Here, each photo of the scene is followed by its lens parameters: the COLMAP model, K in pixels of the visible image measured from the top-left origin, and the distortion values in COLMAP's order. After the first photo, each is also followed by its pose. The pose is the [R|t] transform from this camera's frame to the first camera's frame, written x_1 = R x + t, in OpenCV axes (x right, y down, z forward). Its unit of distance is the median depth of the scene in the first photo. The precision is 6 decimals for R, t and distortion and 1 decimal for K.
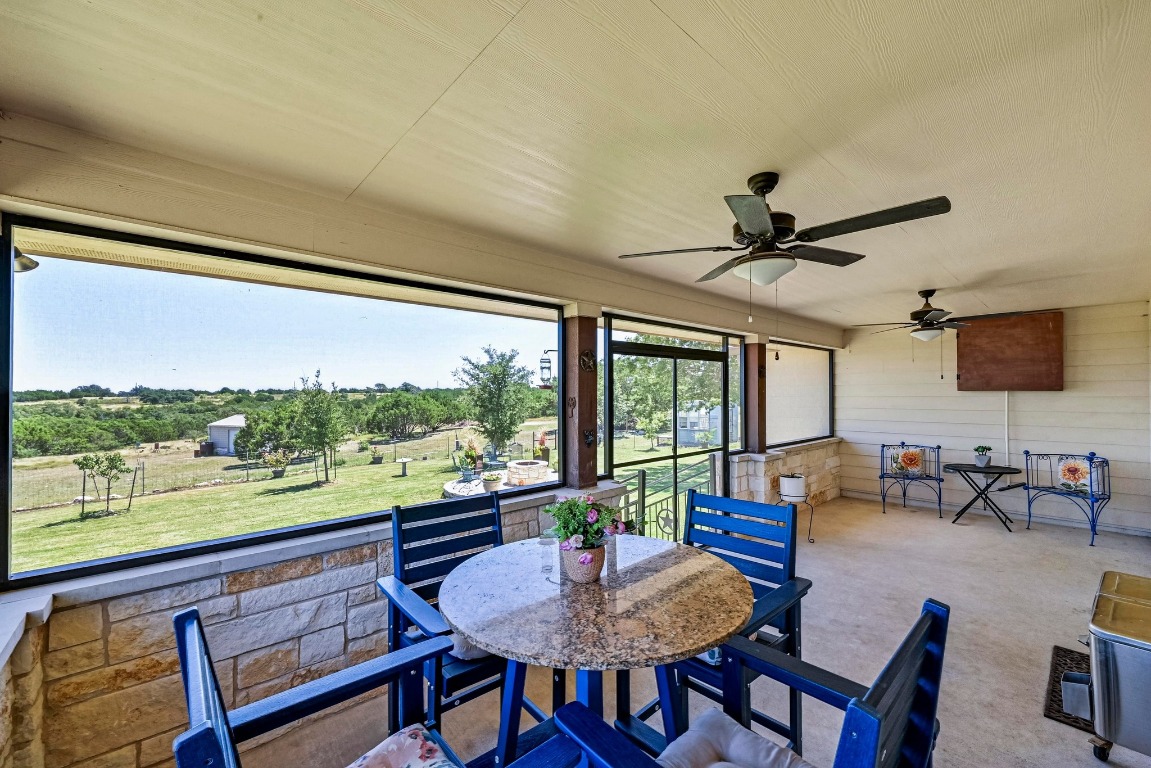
lens RADIAL K [[450.8, 0, 570.4], [0, 450.8, 385.6], [0, 0, 1]] dist [-0.000612, 0.000047]
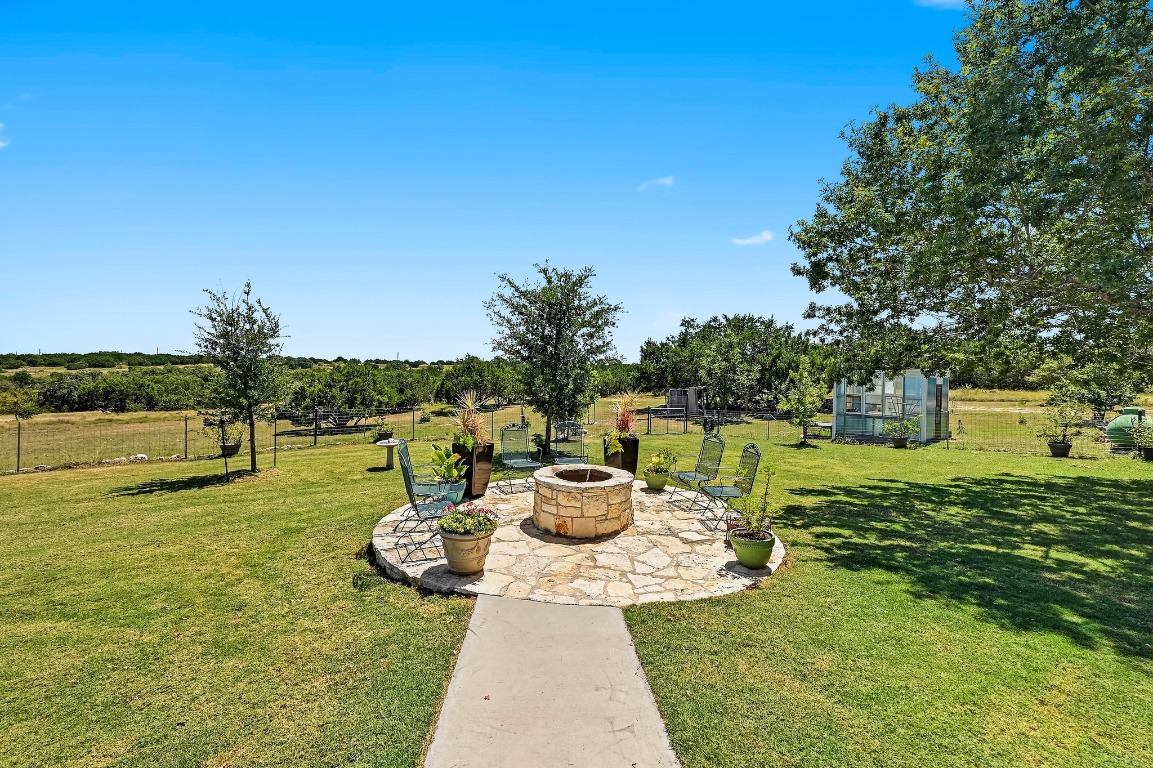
lens RADIAL K [[469.2, 0, 583.4], [0, 469.2, 365.7], [0, 0, 1]] dist [-0.000511, 0.000099]
pose [[0.984552, 0.031000, -0.172326, -0.018608], [-0.030091, 0.999516, 0.007885, 0.051659], [0.172487, -0.002578, 0.985008, 0.428044]]
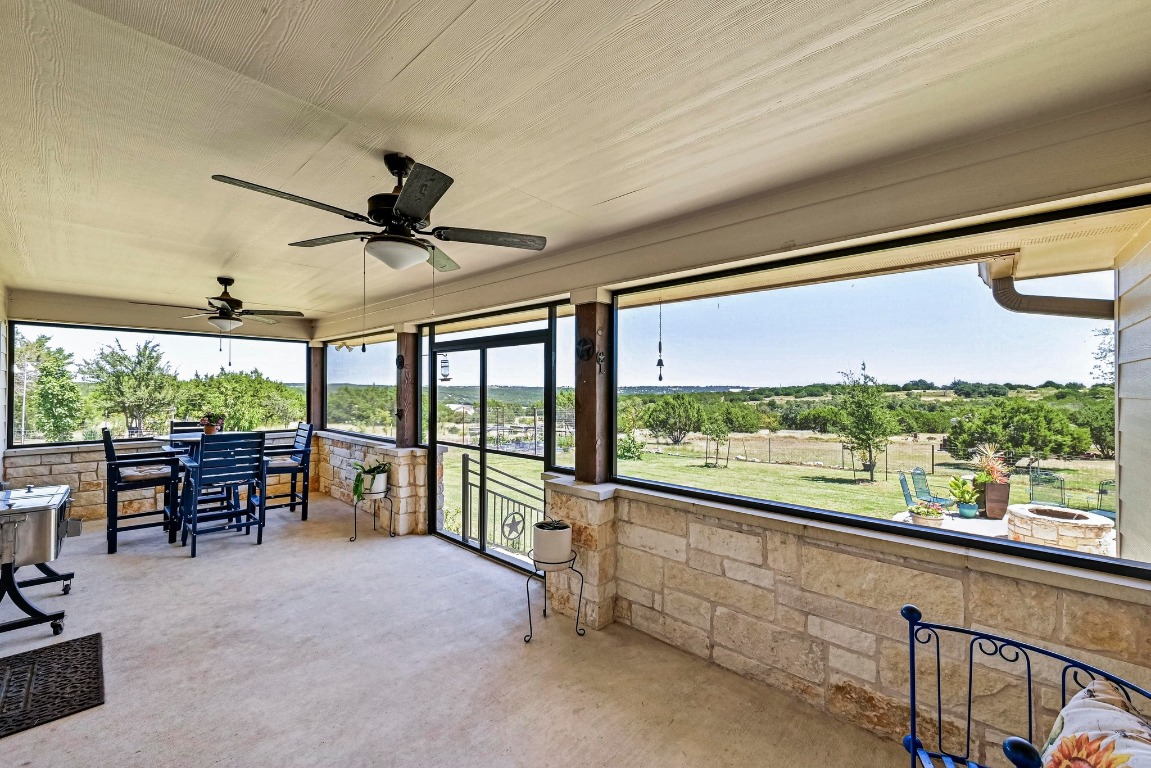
lens RADIAL K [[450.8, 0, 570.4], [0, 450.8, 385.6], [0, 0, 1]] dist [-0.000612, 0.000047]
pose [[0.103097, 0.000755, -0.994671, 0.288927], [0.012505, 0.999920, 0.002055, 0.004521], [0.994593, -0.012651, 0.103079, 0.257674]]
